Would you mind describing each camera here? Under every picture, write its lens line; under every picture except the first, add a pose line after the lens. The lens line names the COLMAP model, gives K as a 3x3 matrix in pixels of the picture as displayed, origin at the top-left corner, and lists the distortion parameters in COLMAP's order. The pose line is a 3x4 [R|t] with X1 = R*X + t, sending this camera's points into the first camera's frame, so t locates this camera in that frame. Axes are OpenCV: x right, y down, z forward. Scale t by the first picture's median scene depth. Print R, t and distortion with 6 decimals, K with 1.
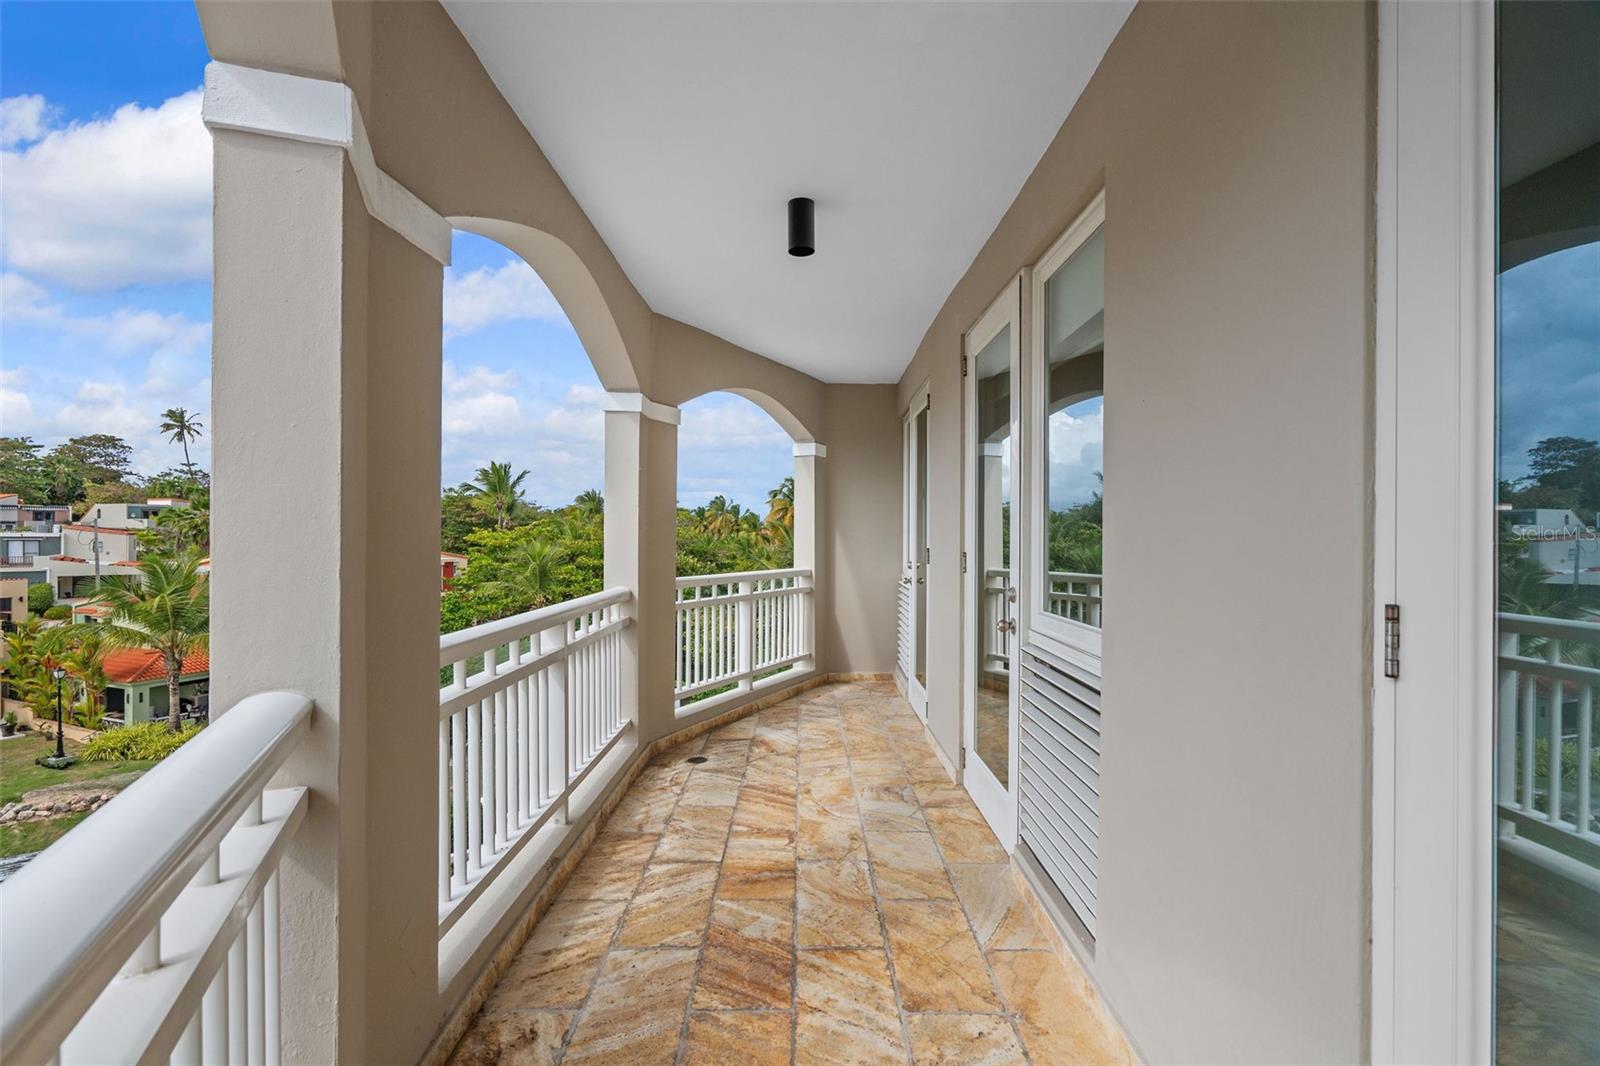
lens RADIAL K [[727.0, 0, 796.8], [0, 727.0, 537.2], [0, 0, 1]] dist [-0.001233, 0.000803]
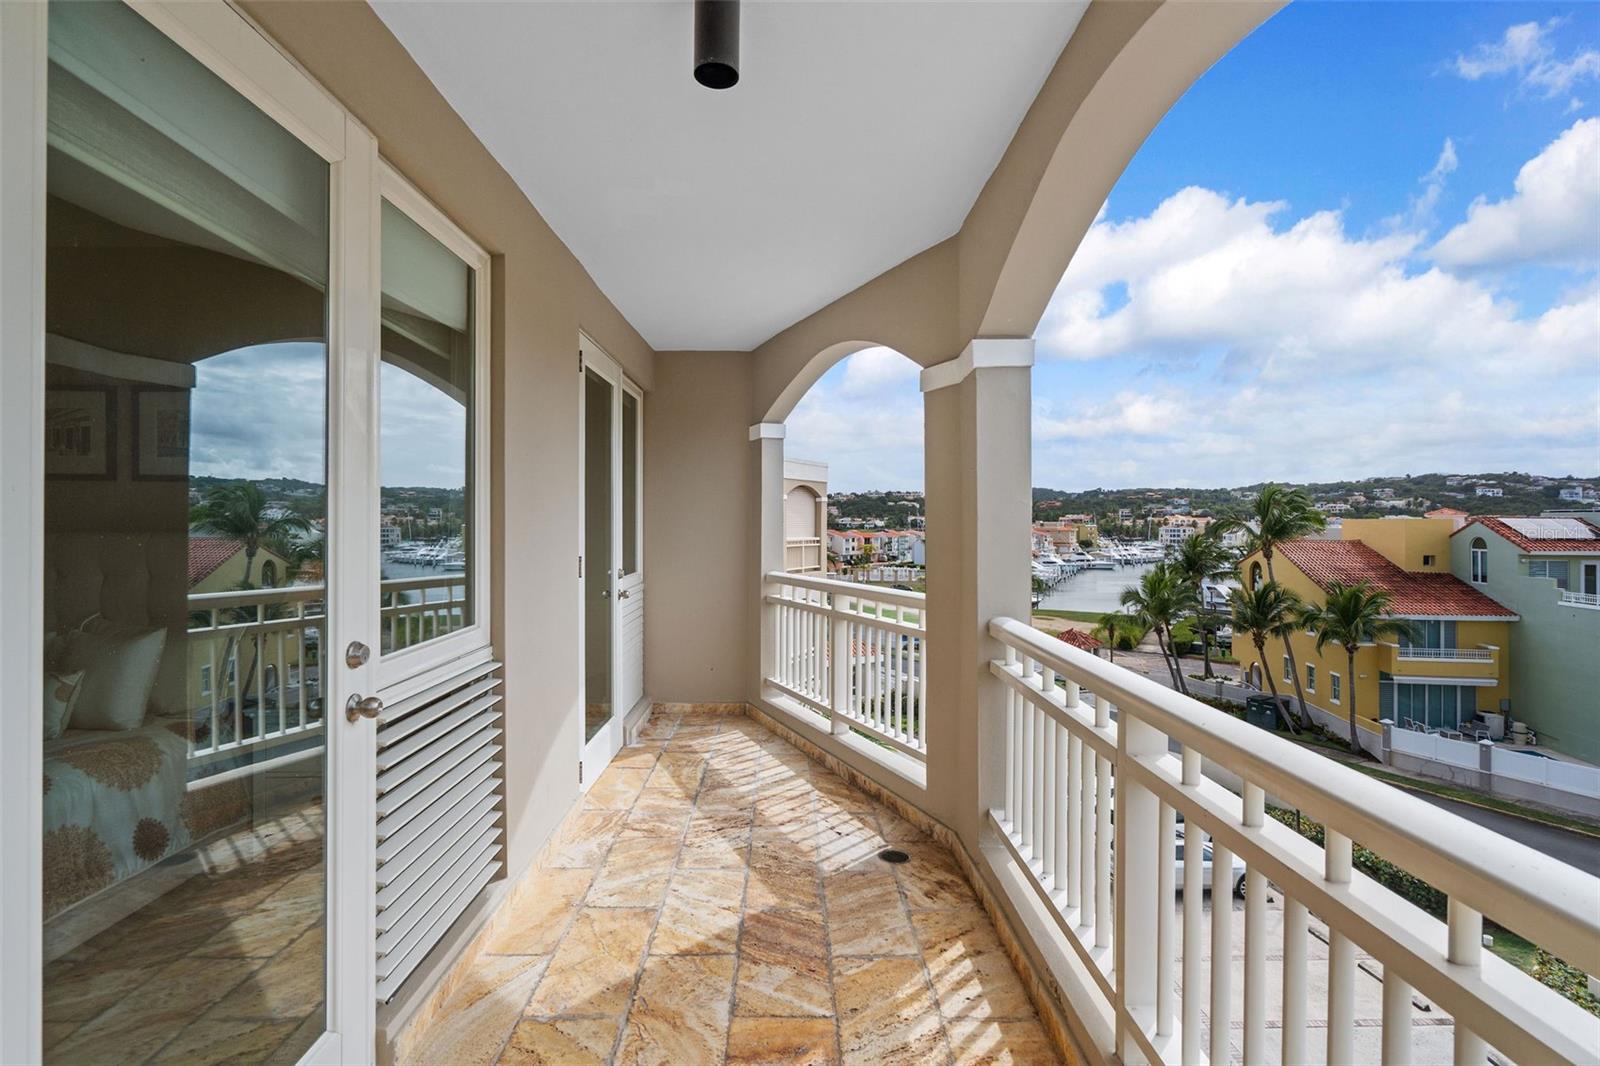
lens RADIAL K [[727.0, 0, 796.8], [0, 727.0, 537.2], [0, 0, 1]] dist [-0.001233, 0.000803]
pose [[-0.999797, -0.004741, -0.019563, -0.062949], [-0.005217, 0.999689, 0.024378, -0.040245], [0.019441, 0.024475, -0.999511, 2.003487]]
